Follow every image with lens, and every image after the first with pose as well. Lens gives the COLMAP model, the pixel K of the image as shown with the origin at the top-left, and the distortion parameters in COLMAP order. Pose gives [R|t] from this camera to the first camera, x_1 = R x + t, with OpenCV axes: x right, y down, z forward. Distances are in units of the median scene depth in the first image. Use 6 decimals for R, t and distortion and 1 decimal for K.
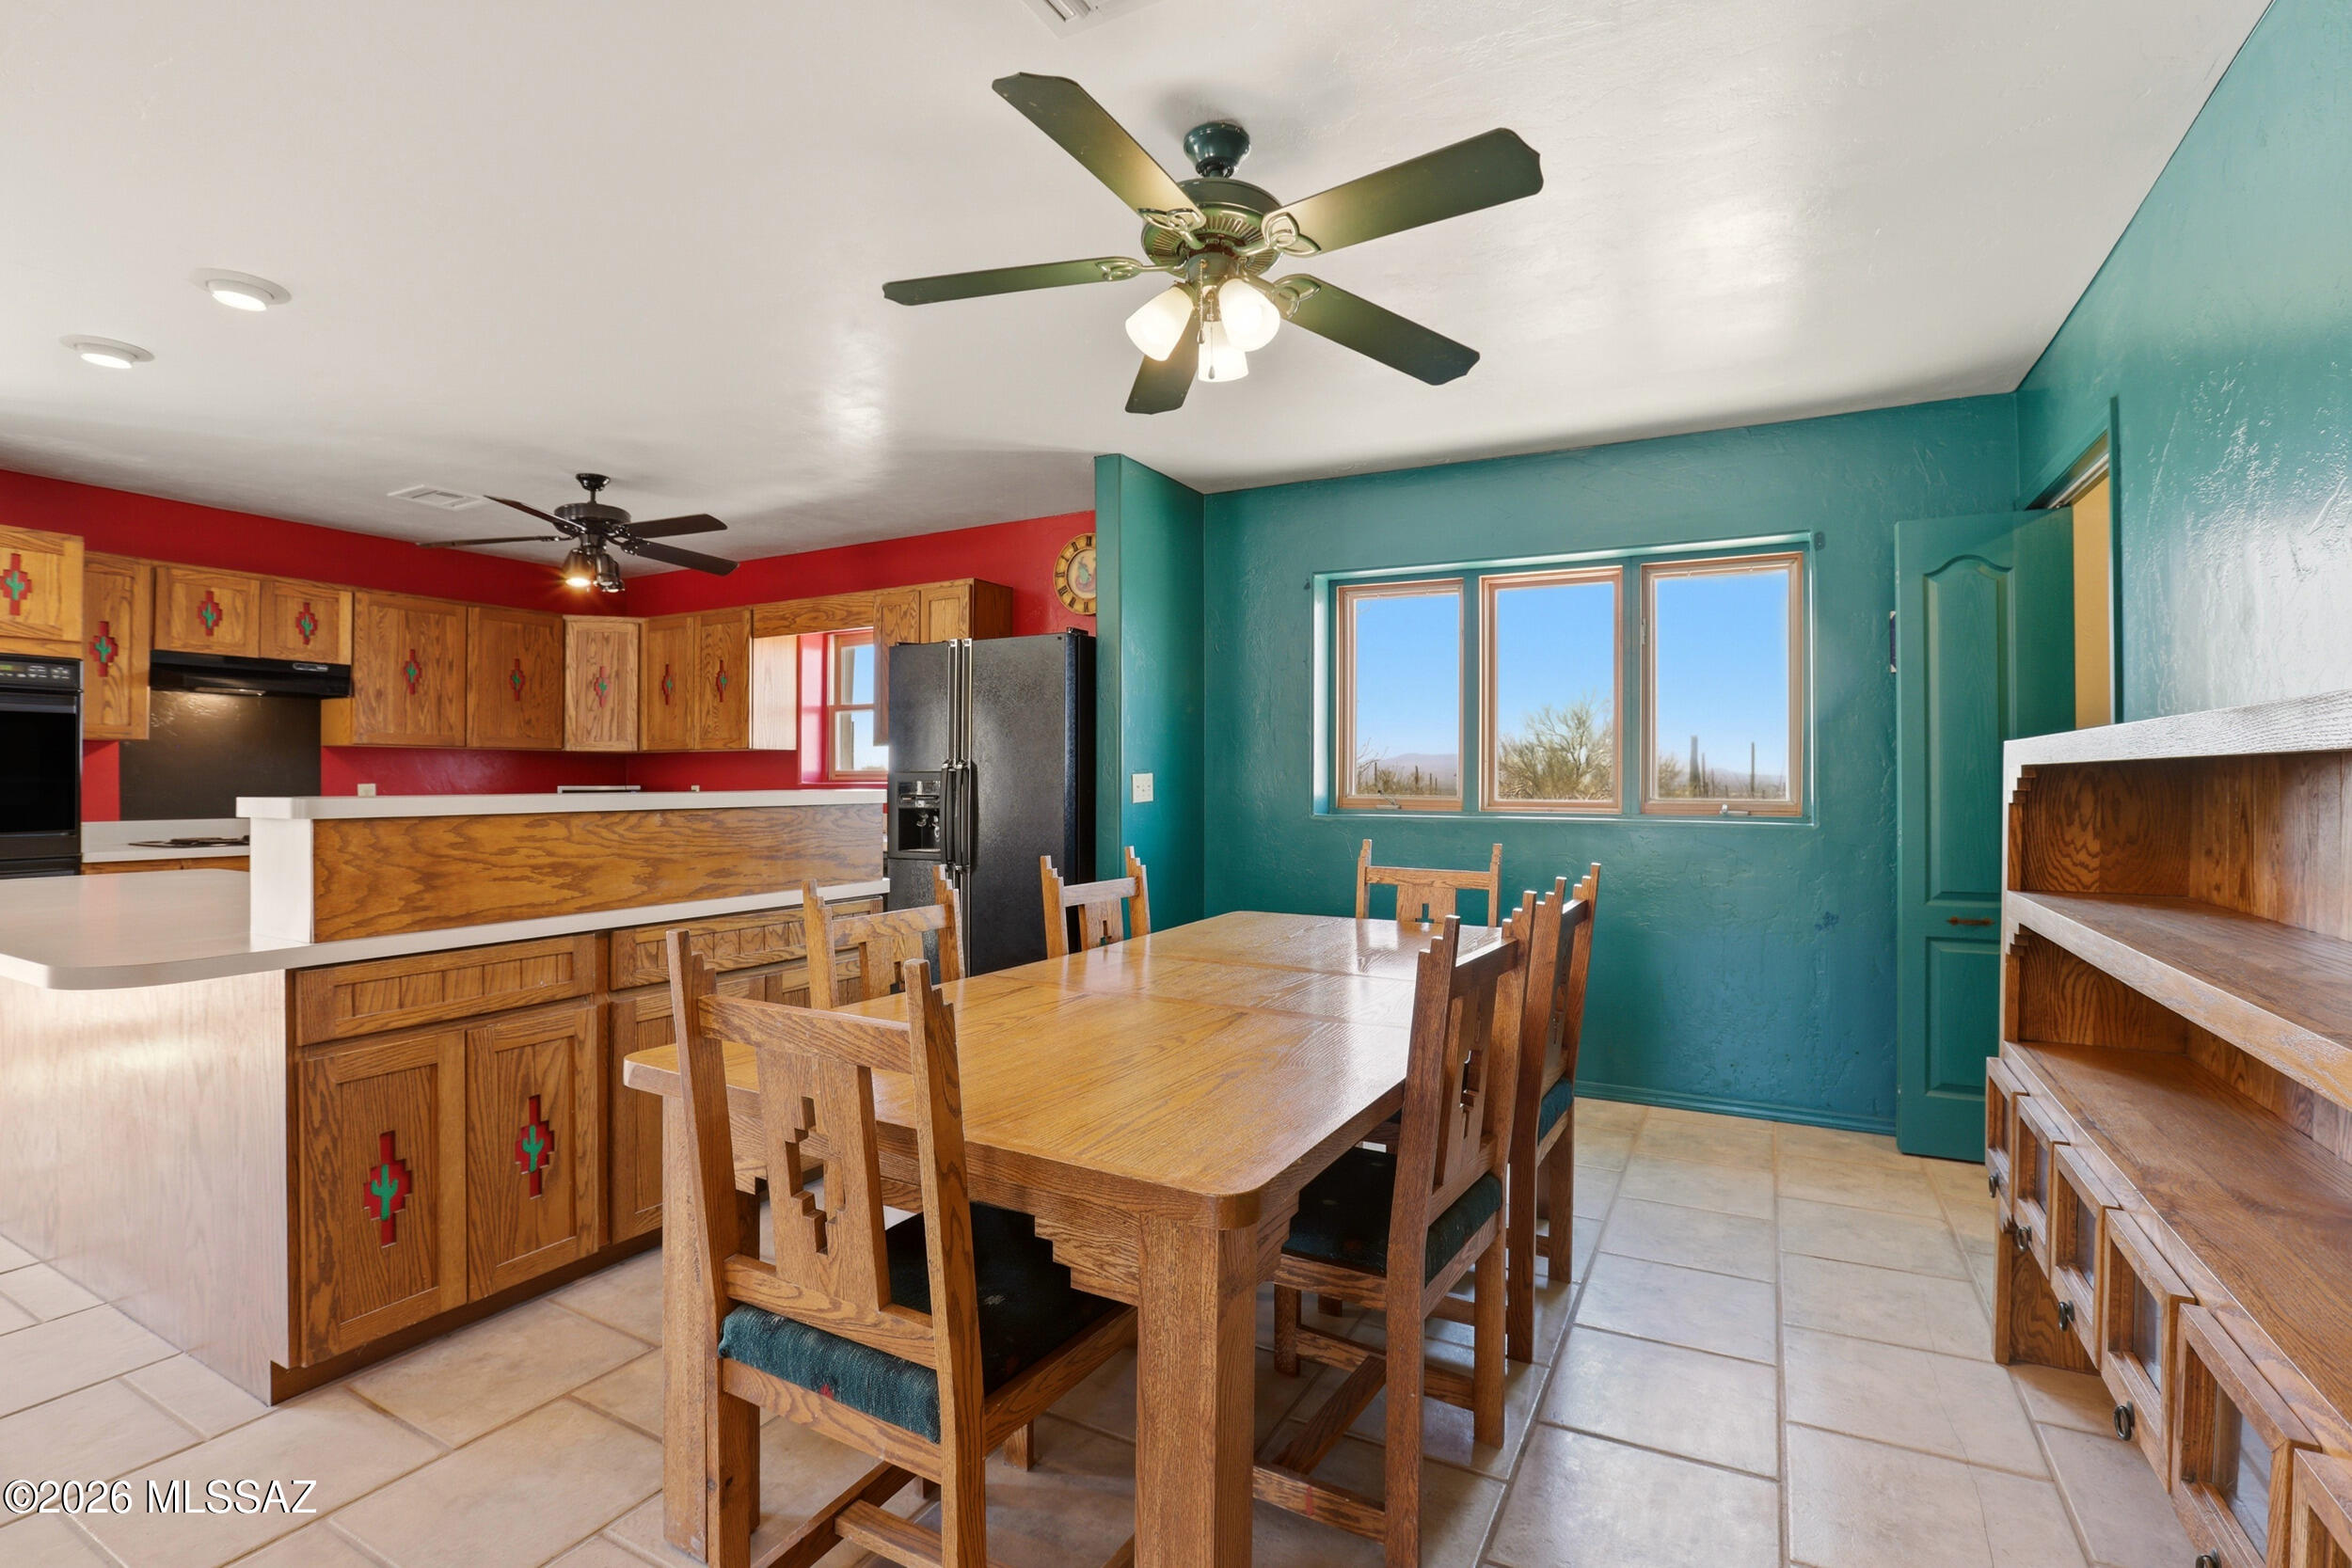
lens RADIAL K [[1098.1, 0, 1128.5], [0, 1098.1, 764.0], [0, 0, 1]] dist [-0.000300, 0.000326]
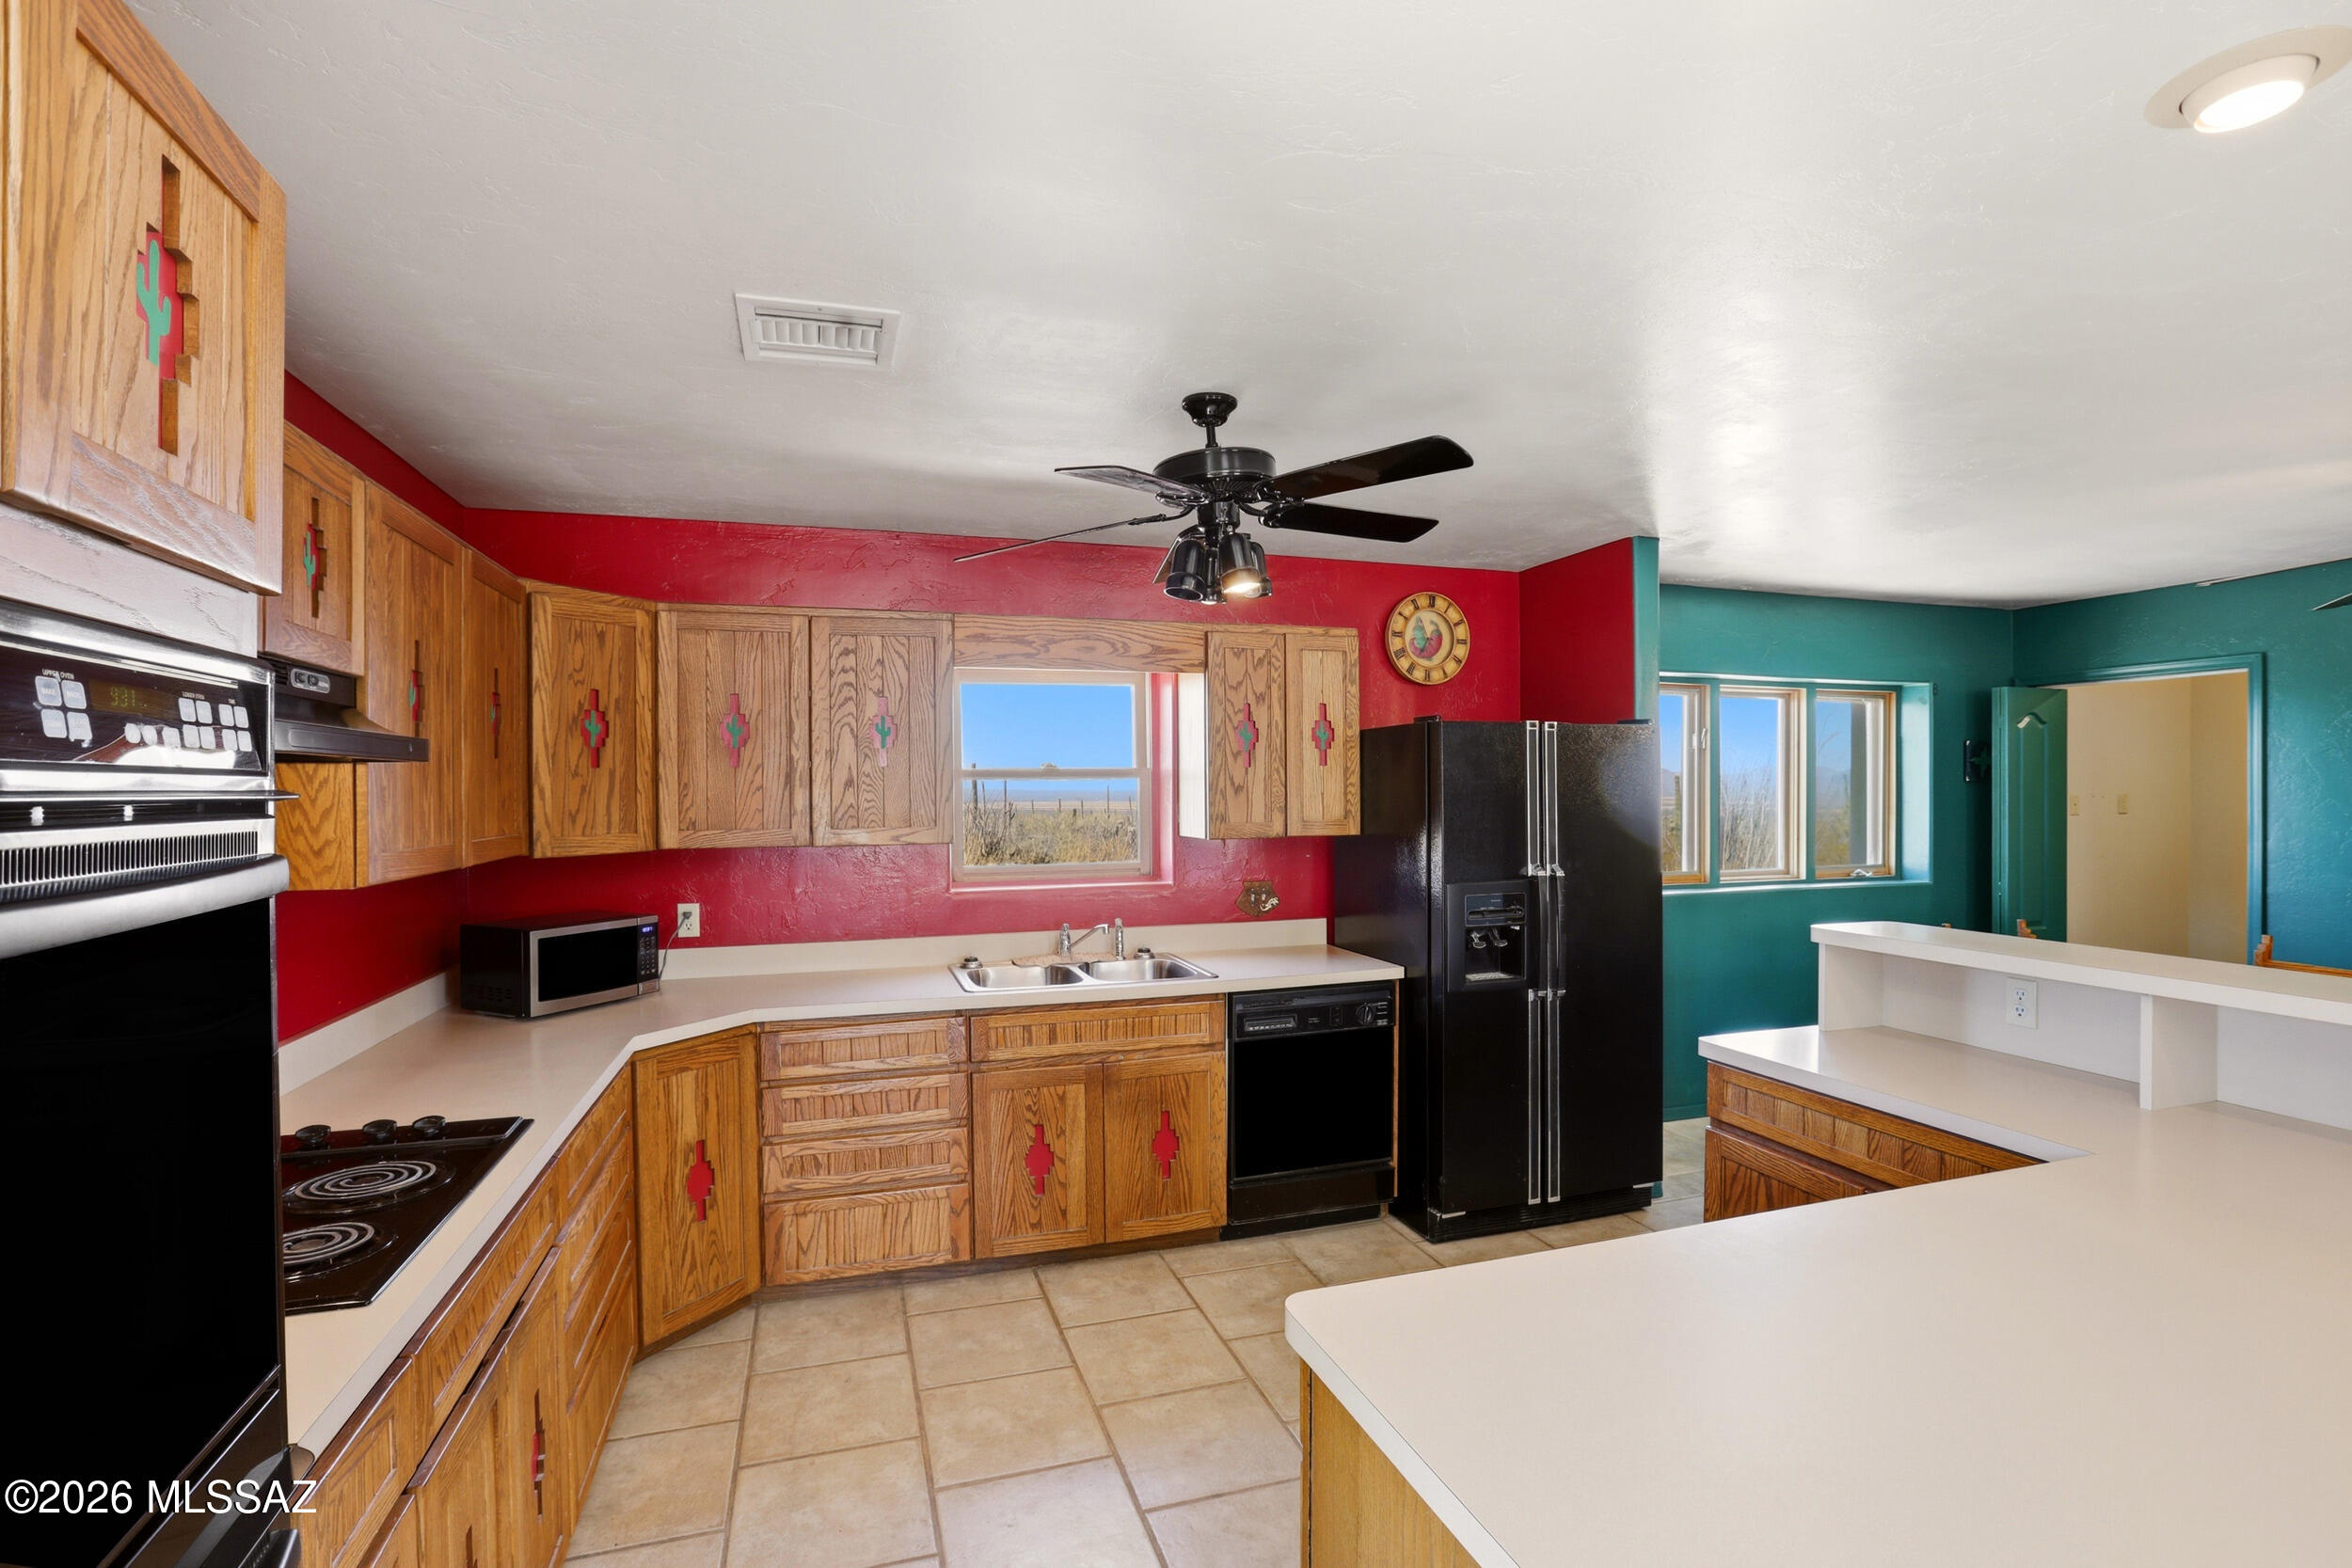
lens RADIAL K [[1075.0, 0, 1146.0], [0, 1075.0, 795.8], [0, 0, 1]] dist [-0.047582, 0.000006]
pose [[0.677897, -0.006798, 0.735125, -0.817591], [-0.004062, 0.999907, 0.012992, -0.056997], [-0.735146, -0.011794, 0.677807, 0.582010]]
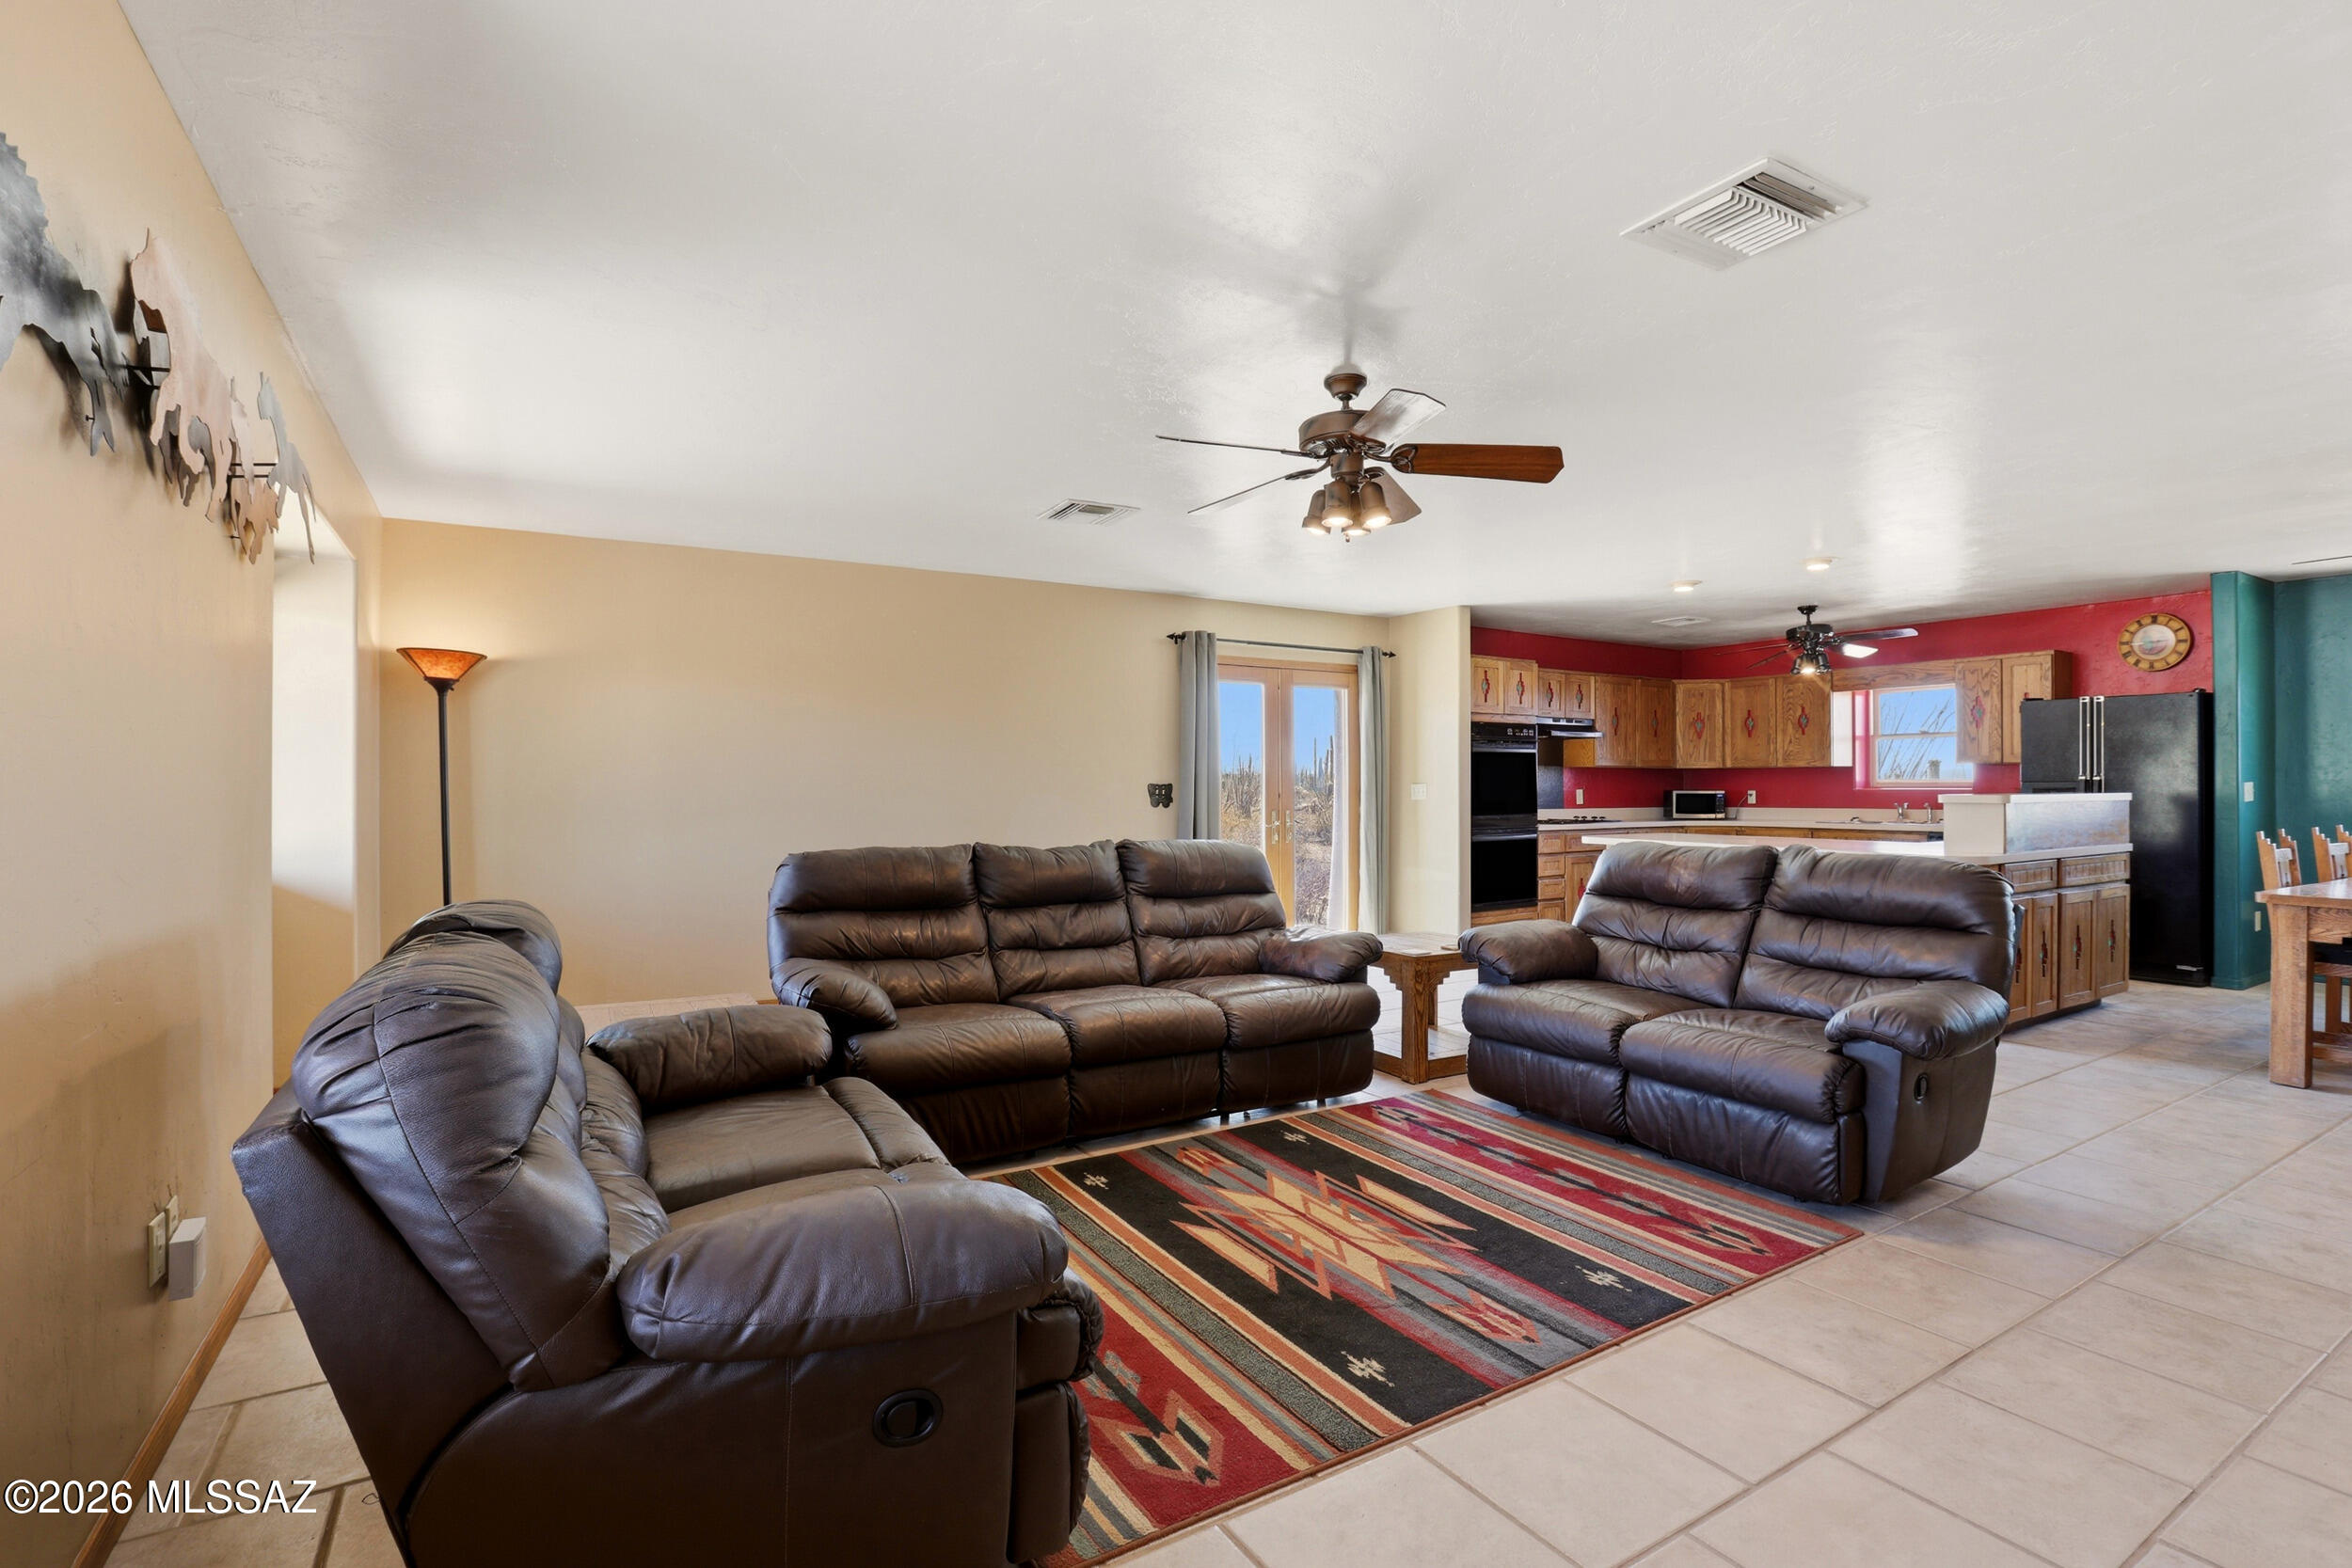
lens RADIAL K [[1083.5, 0, 1176.0], [0, 1083.5, 784.0], [0, 0, 1]] dist [-0.049551, 0.018725]
pose [[0.883707, -0.002071, -0.468037, -0.518803], [0.007765, 0.999917, 0.010236, -0.013075], [0.467977, -0.012680, 0.883650, -0.801773]]
